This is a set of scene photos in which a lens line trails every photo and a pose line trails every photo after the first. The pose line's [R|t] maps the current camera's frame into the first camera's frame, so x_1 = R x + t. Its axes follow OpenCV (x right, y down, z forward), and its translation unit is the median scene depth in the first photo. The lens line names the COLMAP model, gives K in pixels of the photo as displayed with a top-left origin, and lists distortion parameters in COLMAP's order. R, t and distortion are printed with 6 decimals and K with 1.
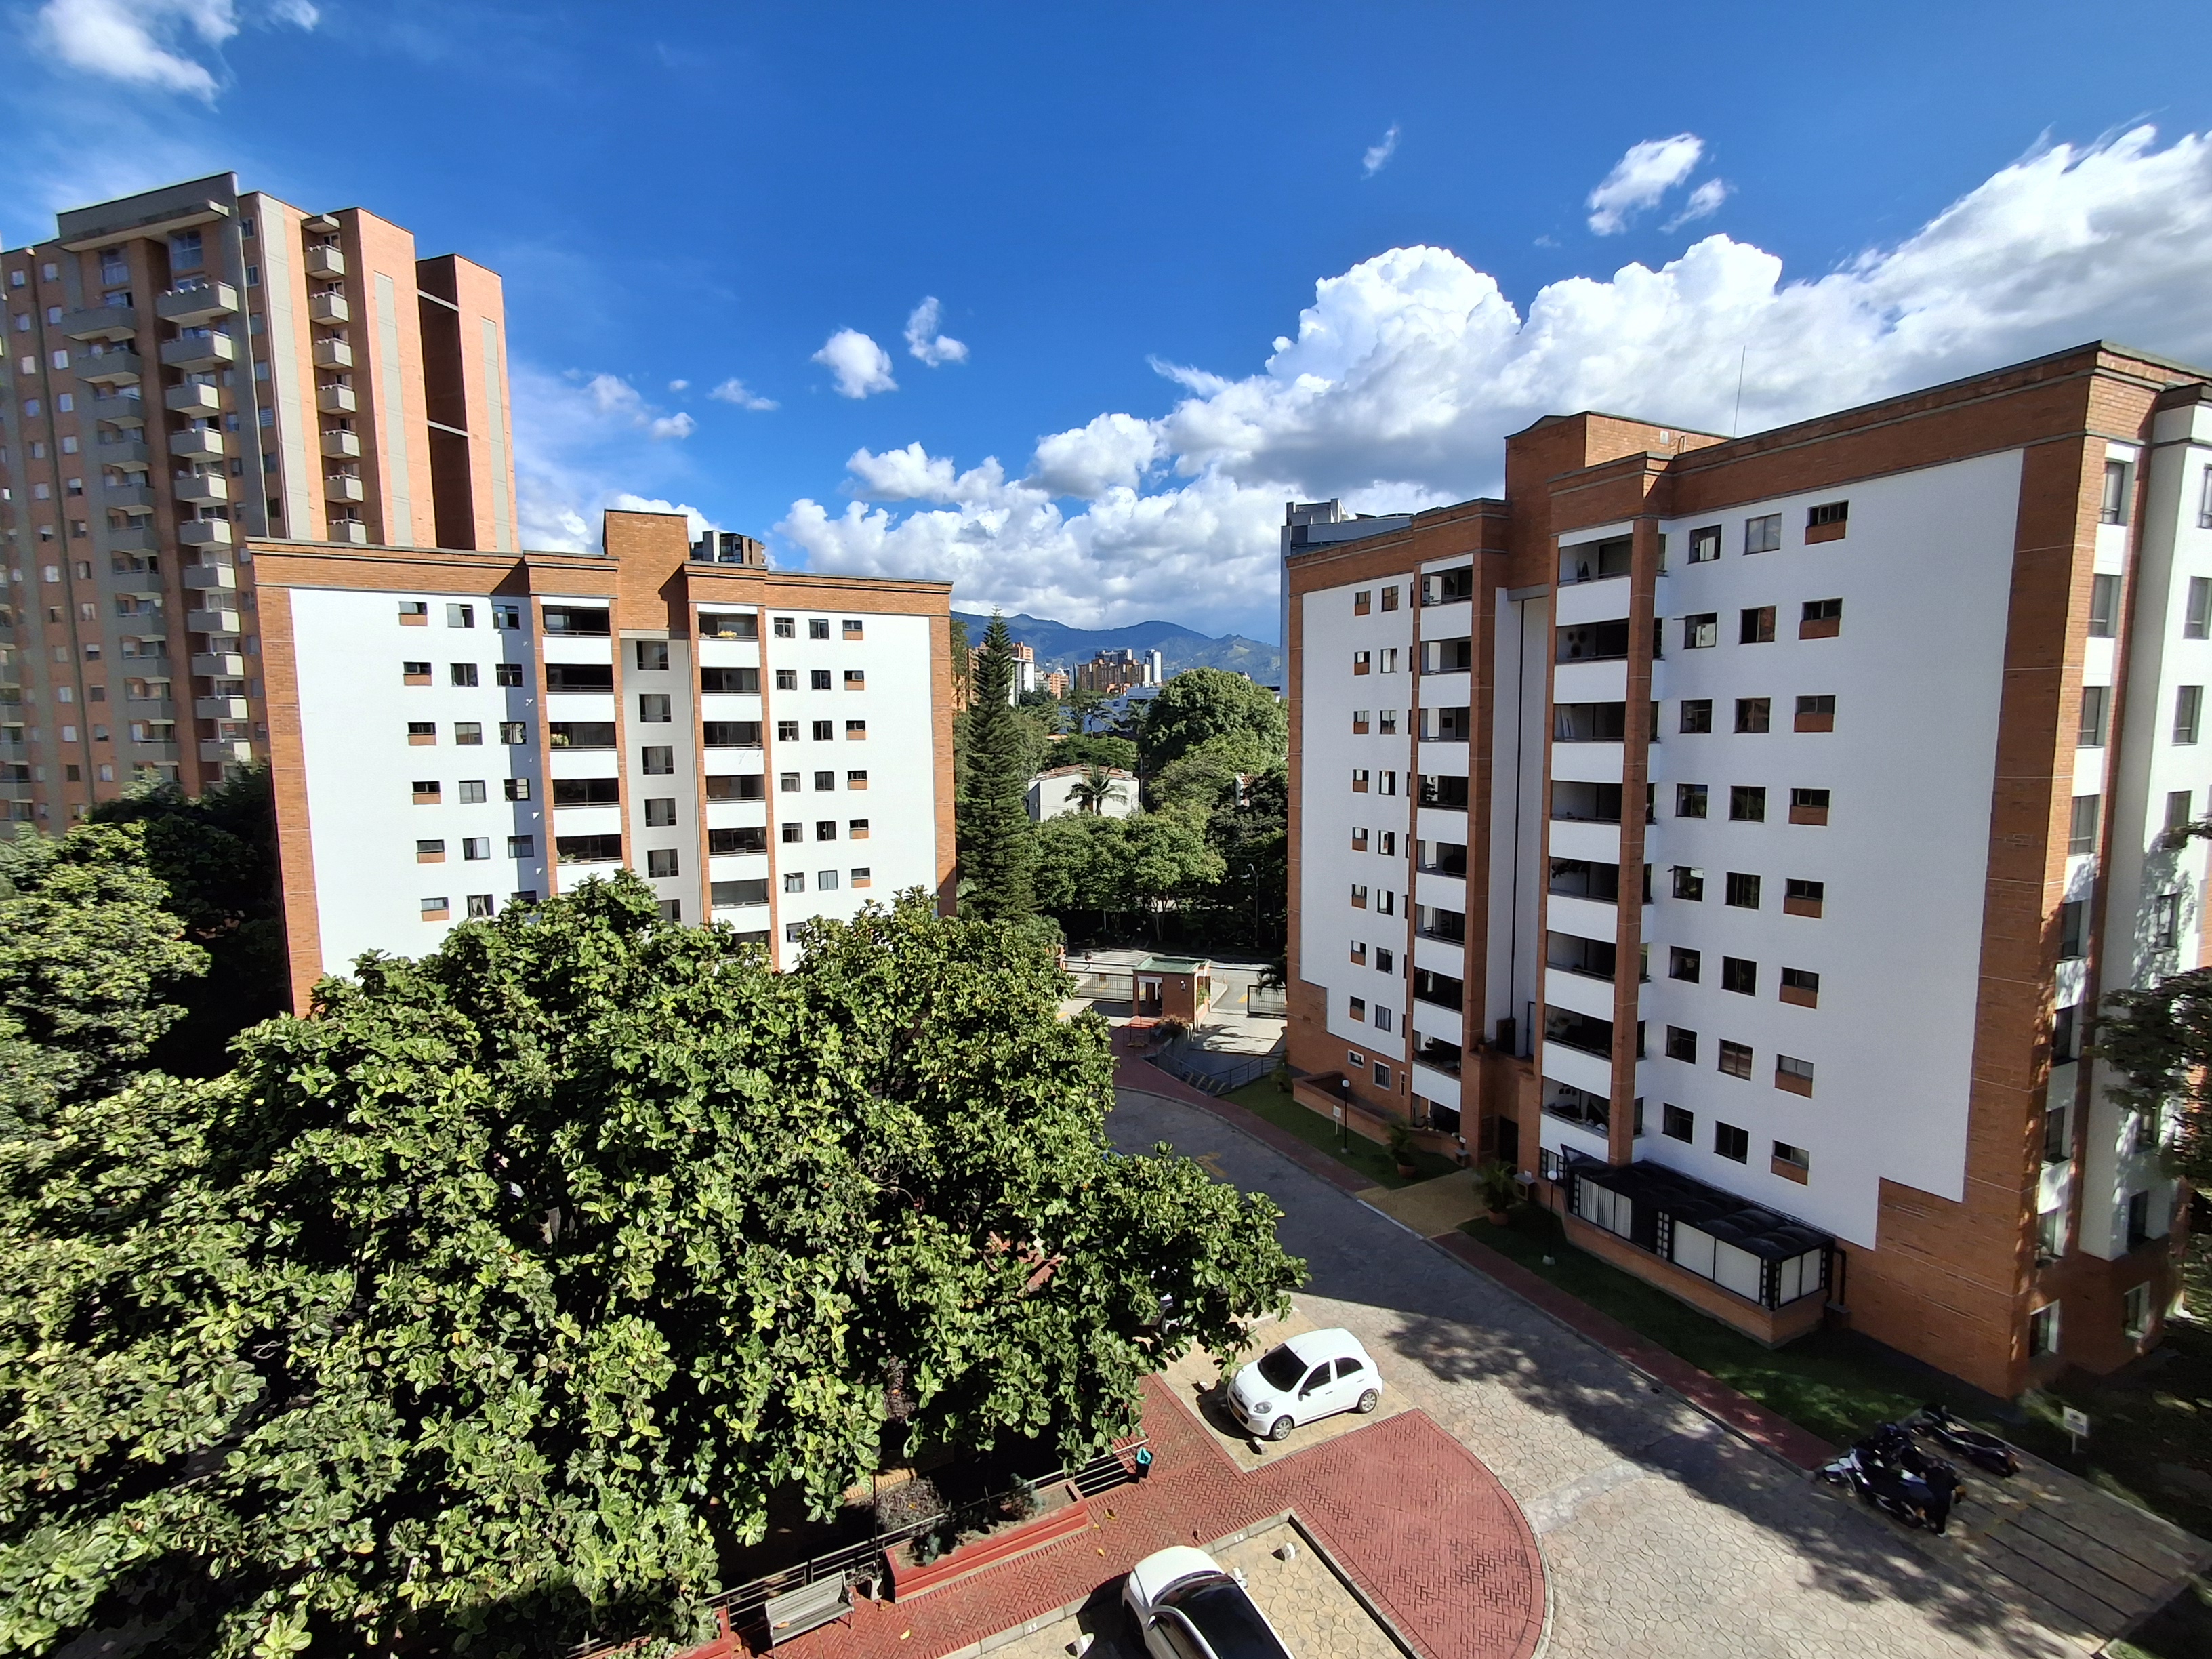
lens RADIAL K [[1025.4, 0, 1107.0], [0, 1025.4, 834.8], [0, 0, 1]] dist [0.003261, 0.001726]
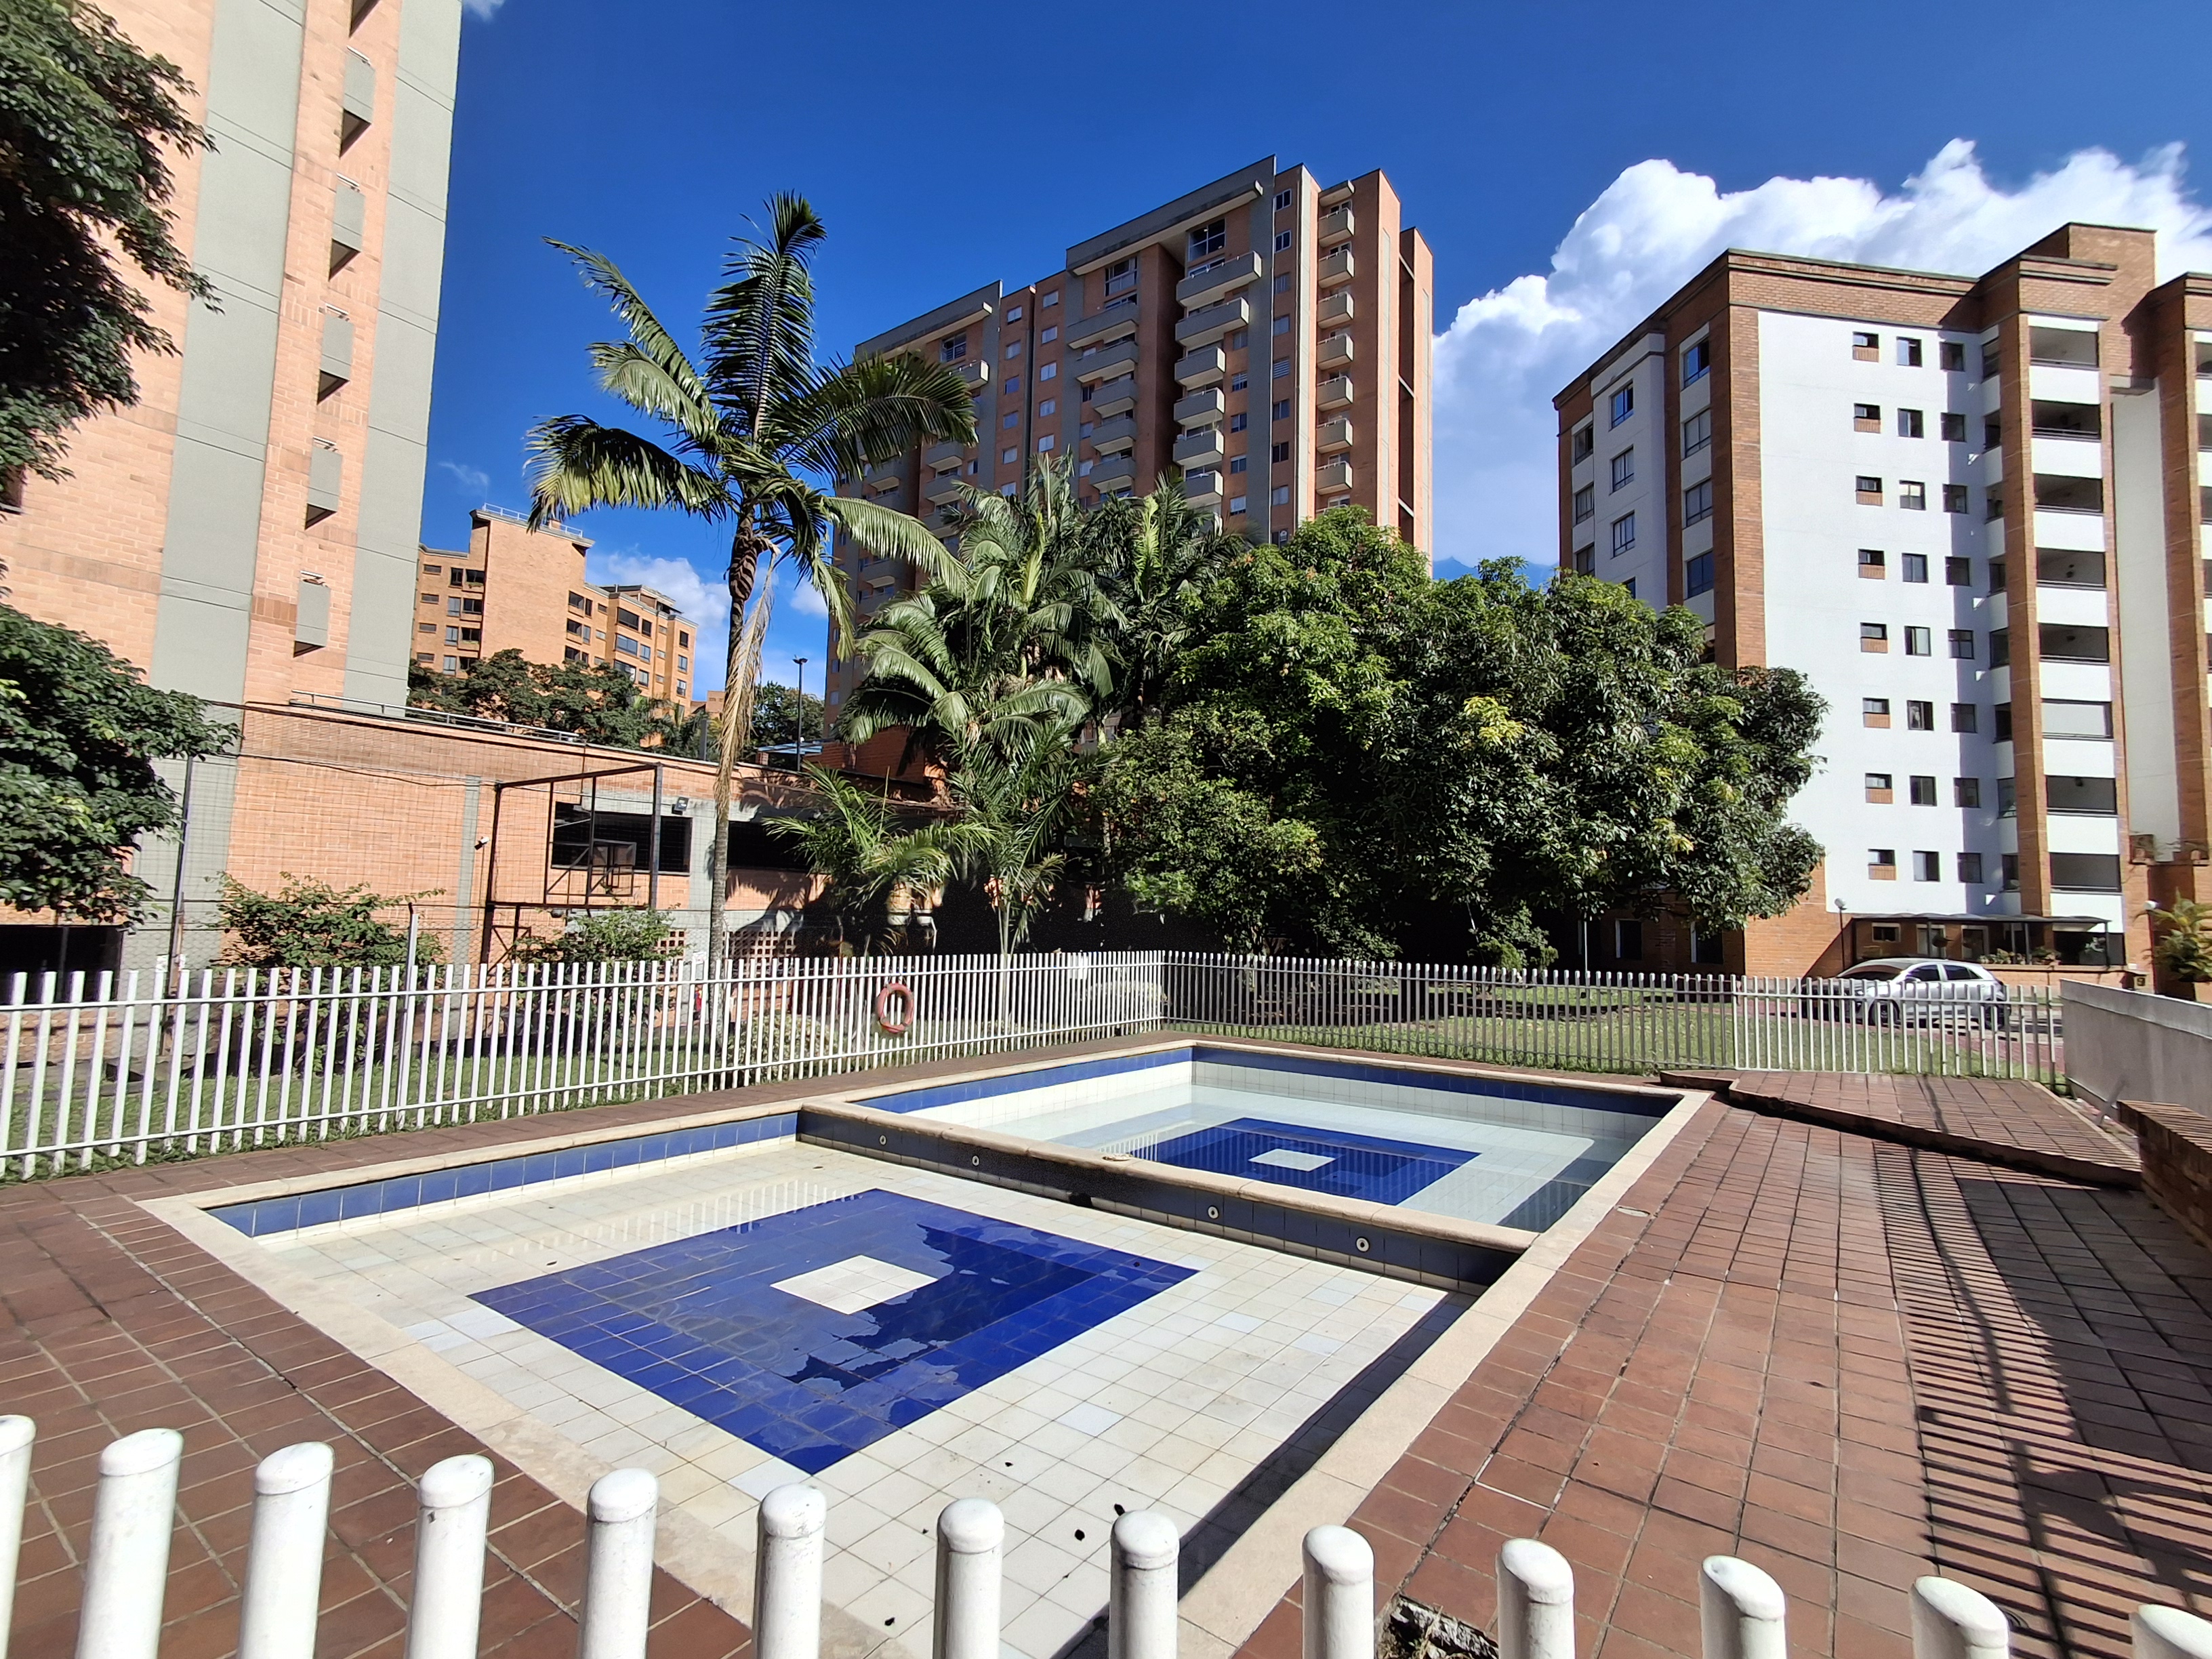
lens RADIAL K [[1025.4, 0, 1100.8], [0, 1025.4, 821.2], [0, 0, 1]] dist [0.003261, 0.001726]
pose [[0.954112, 0.002919, -0.299435, -1.046331], [-0.062268, 0.980029, -0.188856, 0.354684], [0.292904, 0.198835, 0.935239, 0.146123]]
